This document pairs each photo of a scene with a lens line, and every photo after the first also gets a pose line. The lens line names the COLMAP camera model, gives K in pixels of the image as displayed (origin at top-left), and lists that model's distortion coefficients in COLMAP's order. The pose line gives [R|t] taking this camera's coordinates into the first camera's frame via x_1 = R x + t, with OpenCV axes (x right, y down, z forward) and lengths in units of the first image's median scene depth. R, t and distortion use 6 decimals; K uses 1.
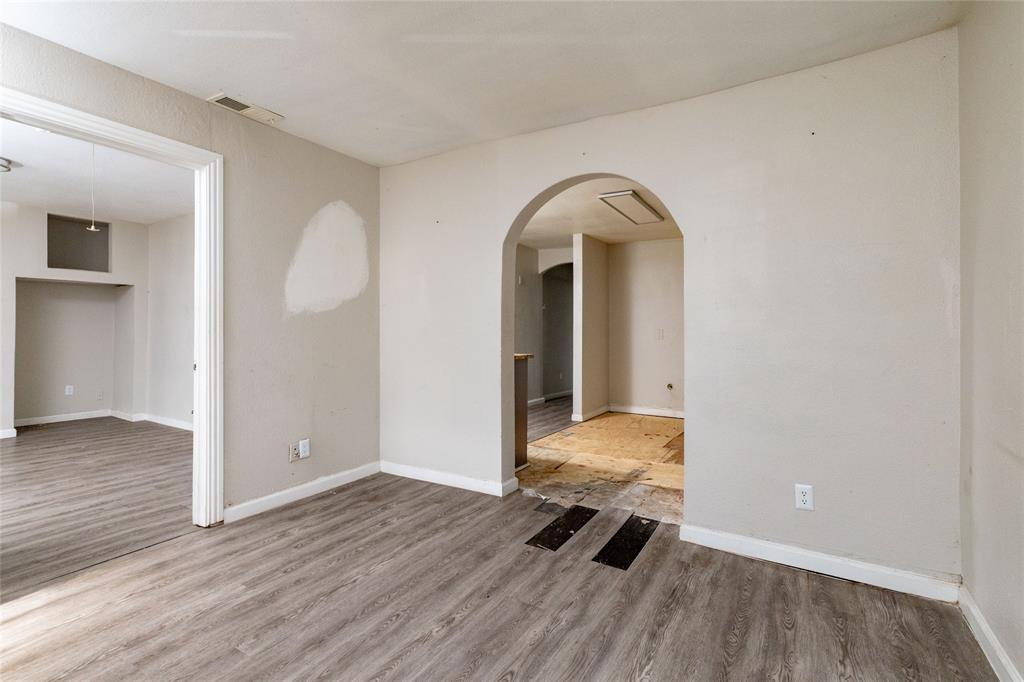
lens RADIAL K [[495.3, 0, 512.0], [0, 495.3, 341.0], [0, 0, 1]] dist [0.000607, 0.000411]
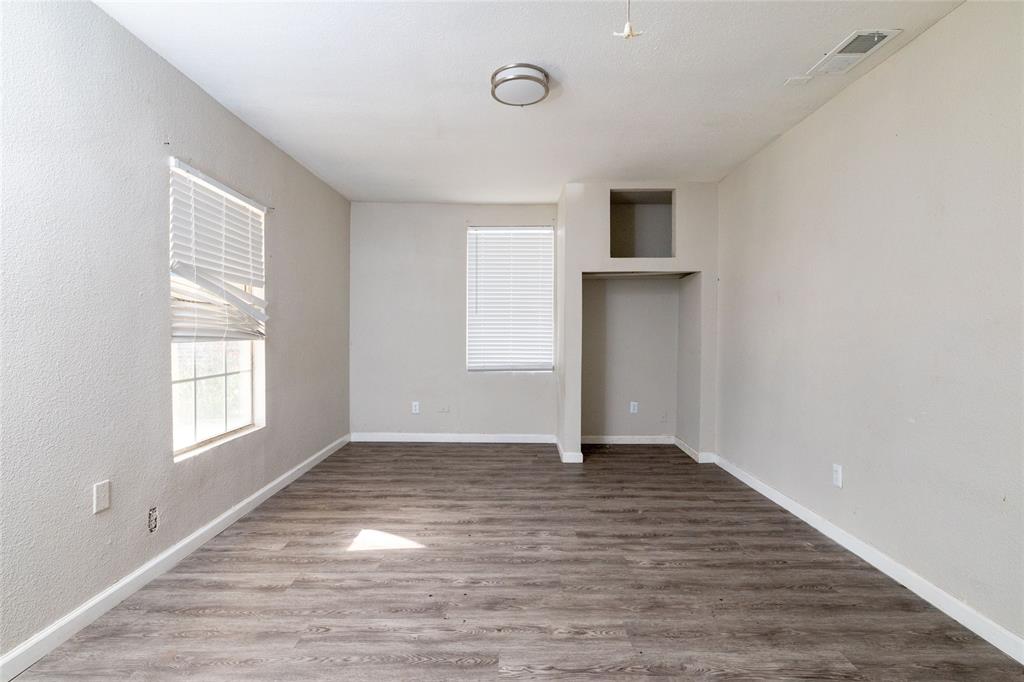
lens RADIAL K [[495.3, 0, 512.0], [0, 495.3, 341.0], [0, 0, 1]] dist [0.000607, 0.000411]
pose [[0.538060, -0.006863, -0.842878, -0.330147], [-0.006087, 0.999909, -0.012027, -0.000849], [0.842884, 0.011602, 0.537970, 0.415132]]
